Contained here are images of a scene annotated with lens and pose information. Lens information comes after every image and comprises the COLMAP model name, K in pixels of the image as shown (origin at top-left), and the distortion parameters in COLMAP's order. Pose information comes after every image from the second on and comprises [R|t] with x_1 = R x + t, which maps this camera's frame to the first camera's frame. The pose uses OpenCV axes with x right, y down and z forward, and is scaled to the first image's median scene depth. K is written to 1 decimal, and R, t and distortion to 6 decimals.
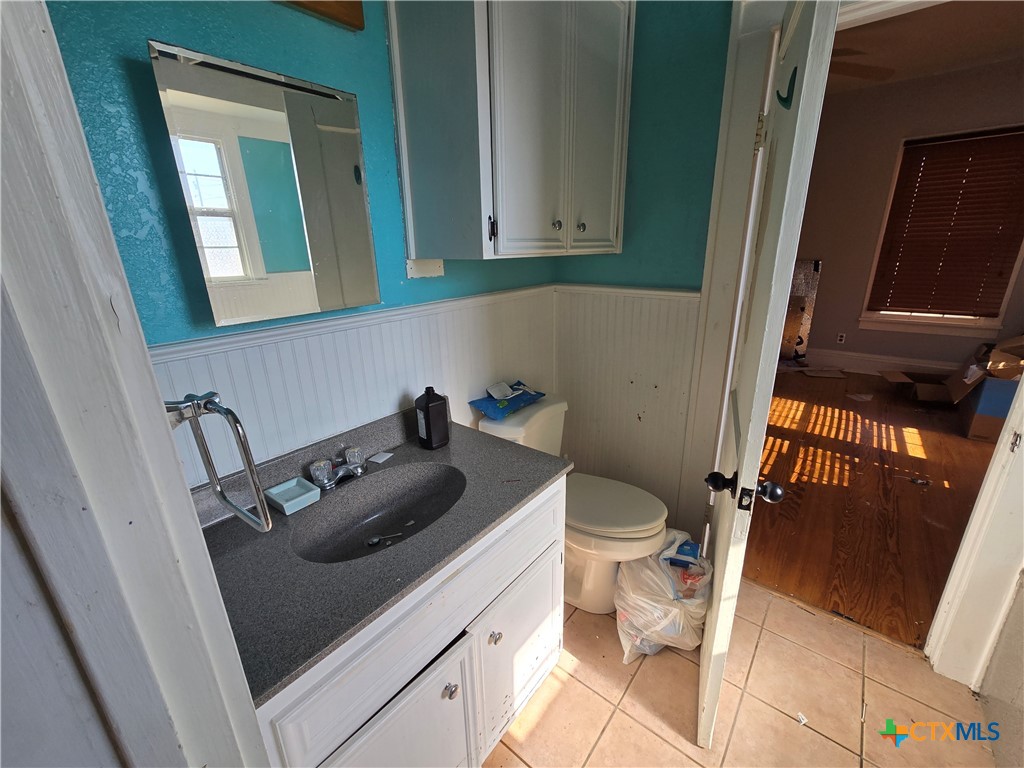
lens RADIAL K [[426.2, 0, 515.7], [0, 426.2, 379.1], [0, 0, 1]] dist [-0.012069, 0.005624]
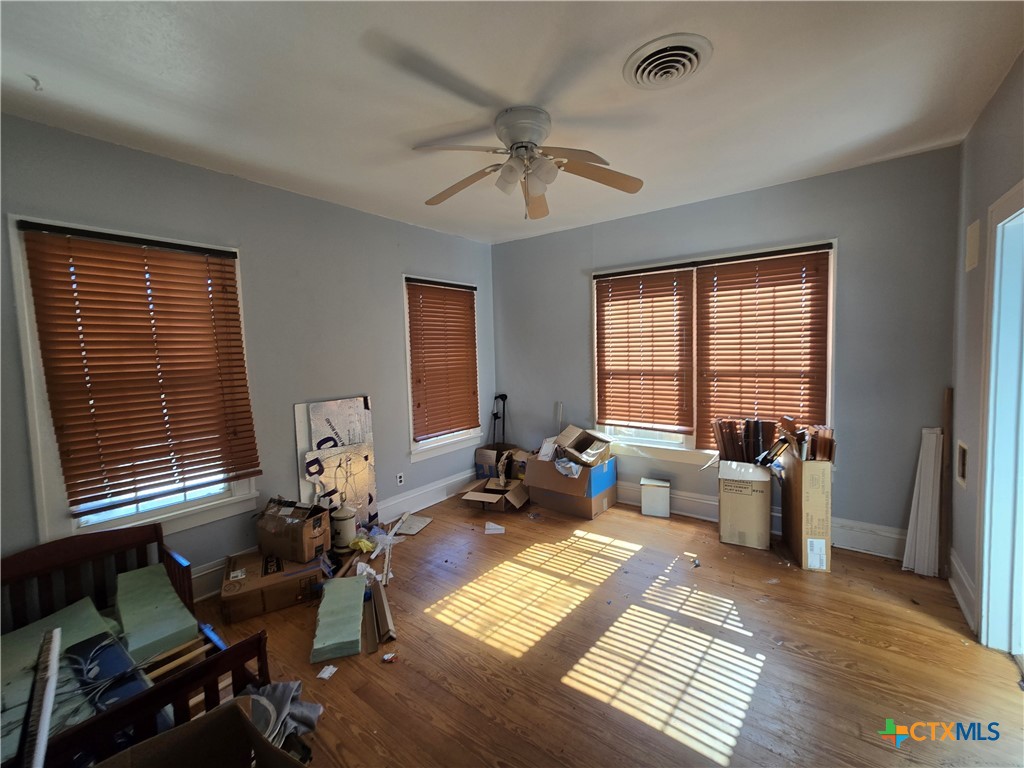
lens RADIAL K [[426.2, 0, 515.7], [0, 426.2, 379.1], [0, 0, 1]] dist [-0.012069, 0.005624]
pose [[-0.030599, -0.039563, 0.998748, -0.123479], [0.337143, 0.940251, 0.047575, -0.326300], [-0.940956, 0.338176, -0.015432, 0.946353]]
